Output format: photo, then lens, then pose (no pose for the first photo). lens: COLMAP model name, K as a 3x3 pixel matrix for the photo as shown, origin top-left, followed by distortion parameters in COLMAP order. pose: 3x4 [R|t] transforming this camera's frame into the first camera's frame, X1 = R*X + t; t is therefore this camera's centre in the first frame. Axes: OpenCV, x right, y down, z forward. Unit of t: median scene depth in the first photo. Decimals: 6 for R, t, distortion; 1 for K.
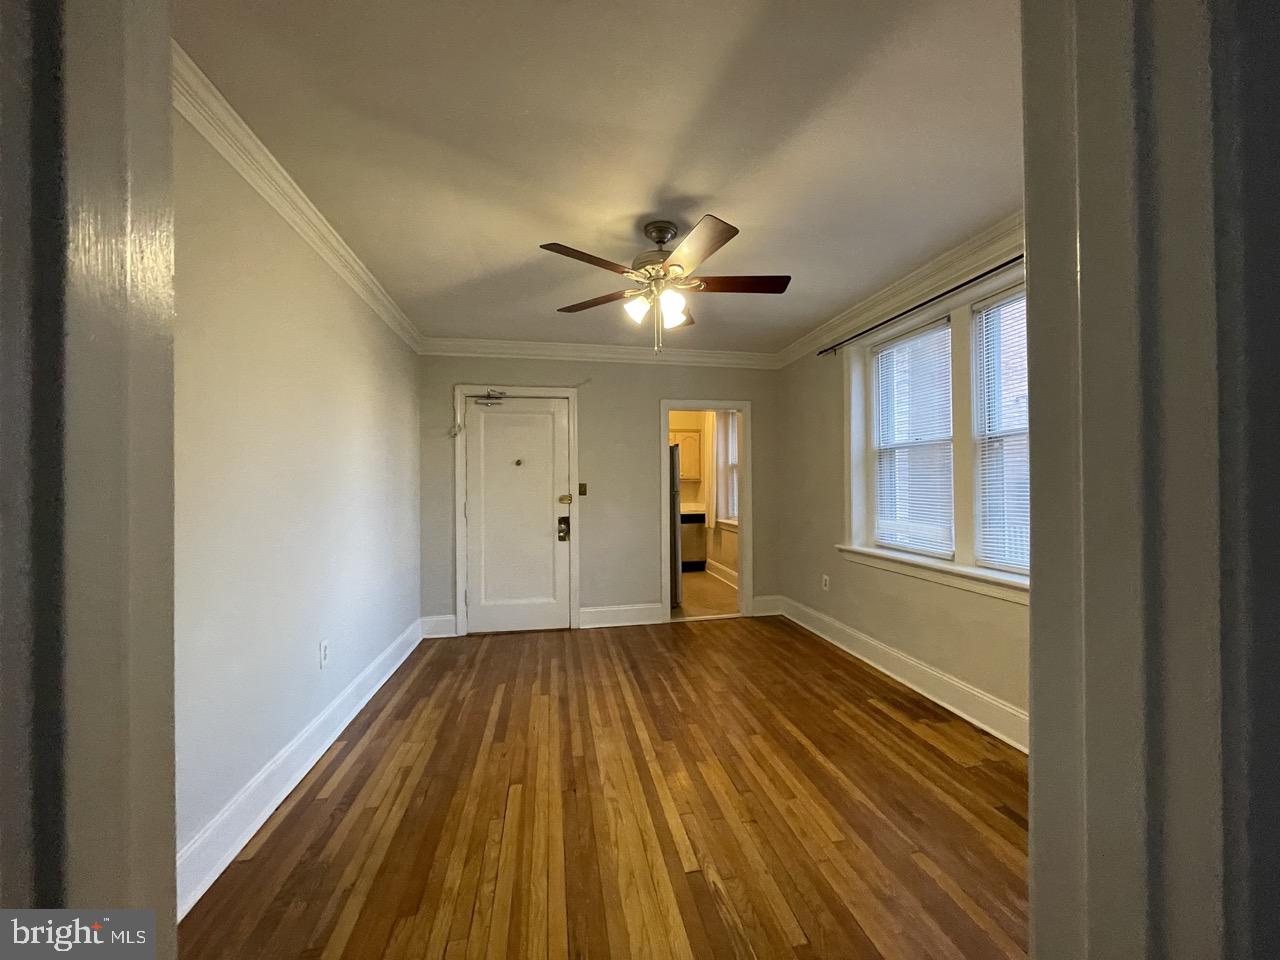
lens RADIAL K [[510.8, 0, 638.9], [0, 510.8, 479.4], [0, 0, 1]] dist [-0.002314, -0.000400]
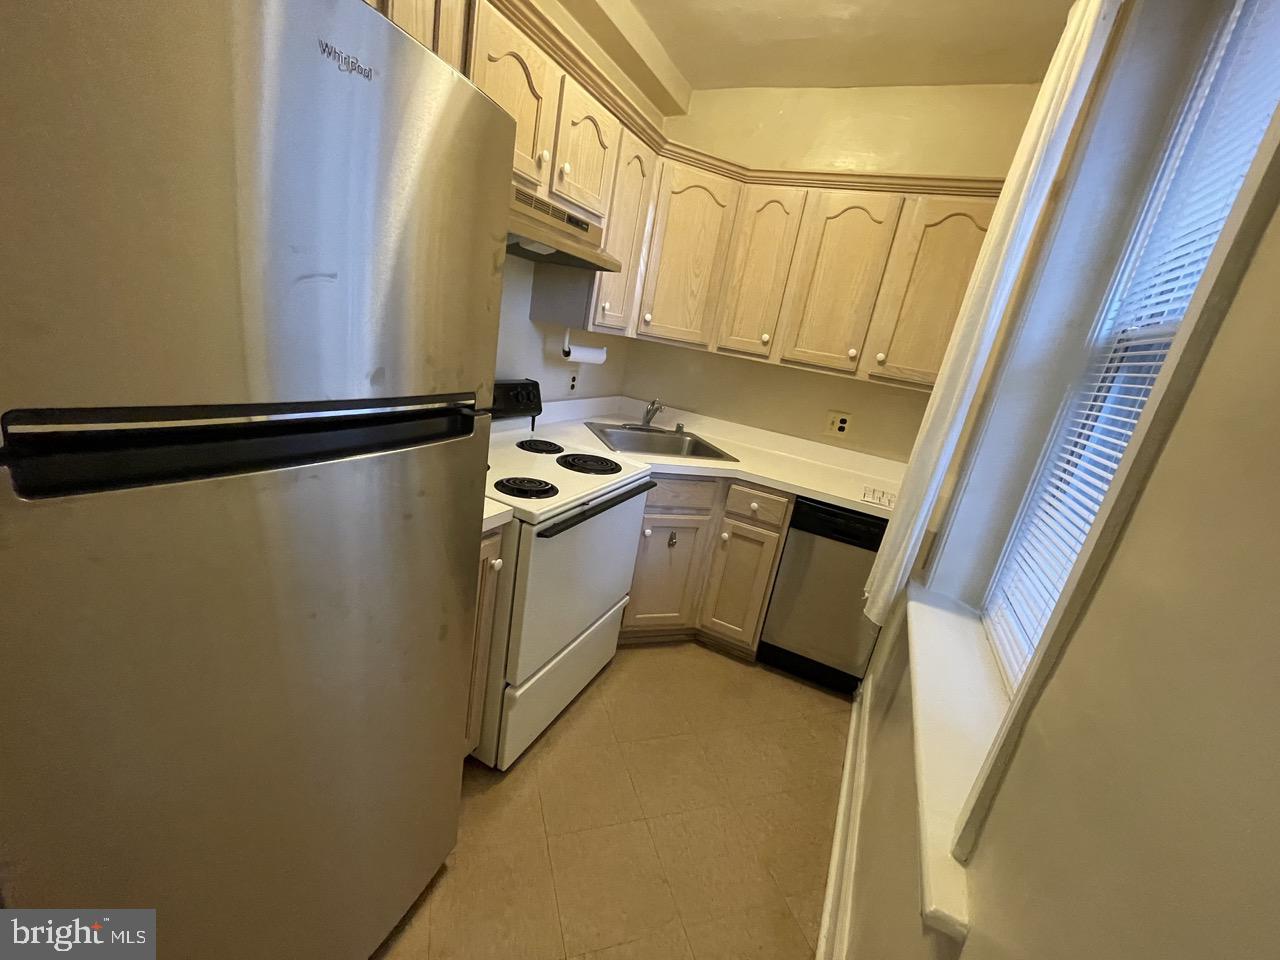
lens RADIAL K [[511.0, 0, 638.8], [0, 511.0, 478.7], [0, 0, 1]] dist [-0.002193, -0.000106]
pose [[0.798837, 0.301531, -0.520518, 0.366330], [-0.164961, 0.941934, 0.292488, -0.021050], [0.578487, -0.147785, 0.802192, 1.773490]]
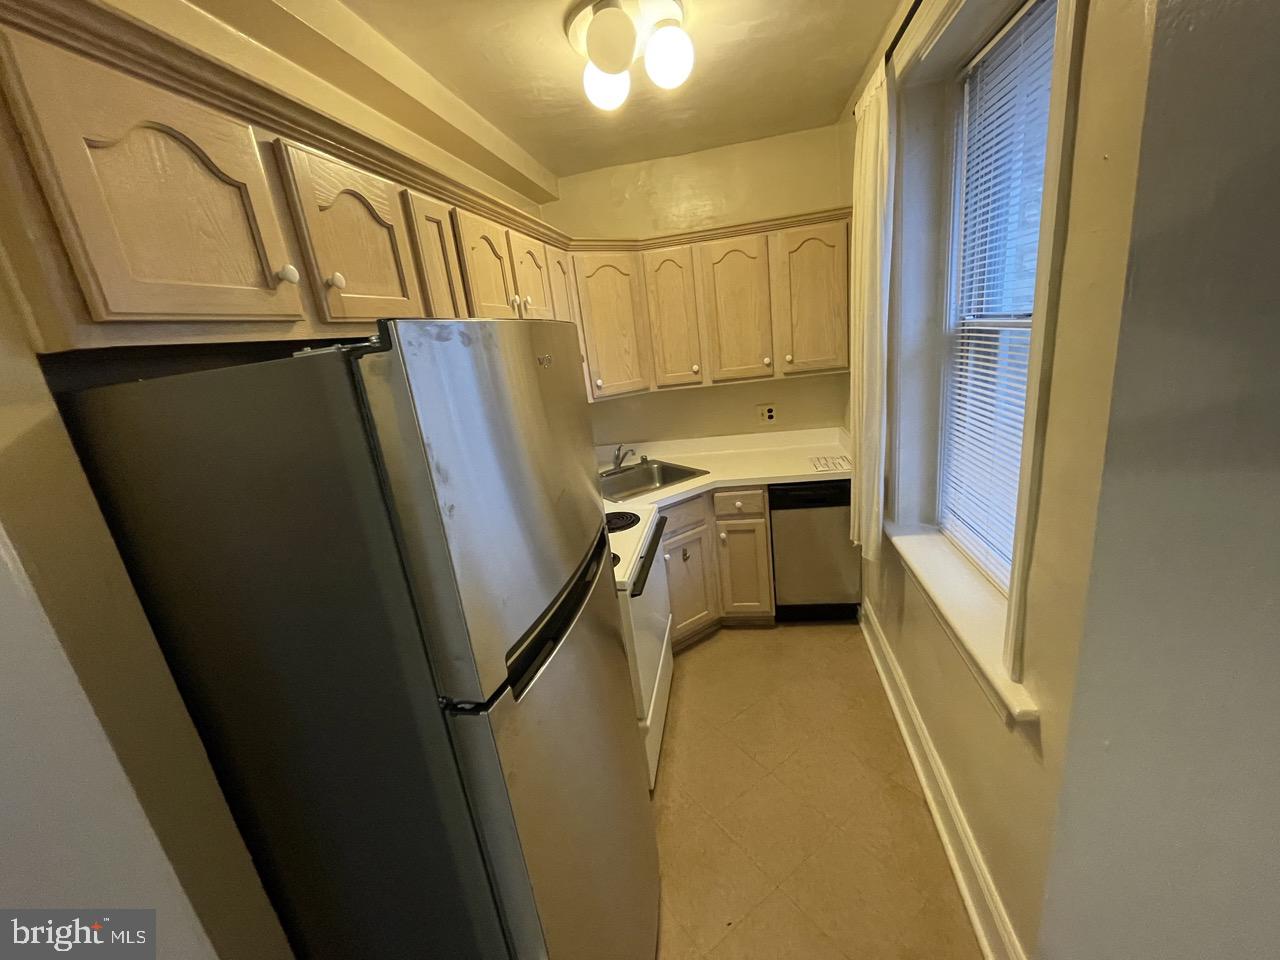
lens RADIAL K [[512.6, 0, 636.8], [0, 512.6, 478.7], [0, 0, 1]] dist [0.000040, -0.000405]
pose [[0.934782, -0.008368, -0.355124, 0.283055], [0.115732, 0.952350, 0.282197, -0.110108], [0.335841, -0.304891, 0.891208, 1.613444]]
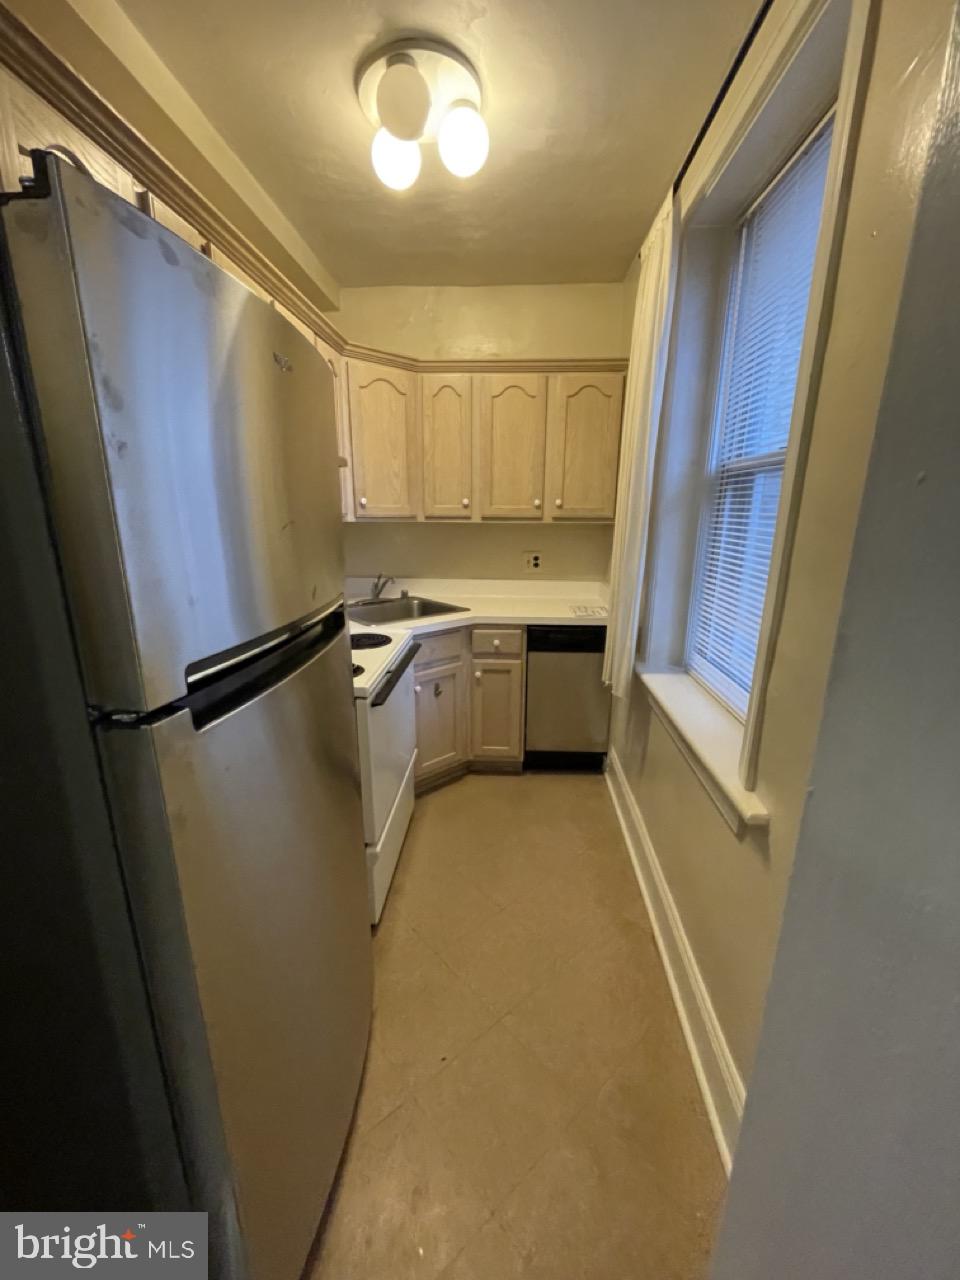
lens RADIAL K [[512.6, 0, 476.2], [0, 512.6, 642.9], [0, 0, 1]] dist [0.000040, -0.000405]
pose [[0.973227, 0.071401, -0.218476, 0.288573], [-0.010582, 0.963436, 0.267729, -0.030054], [0.229604, -0.258249, 0.938397, 1.626999]]
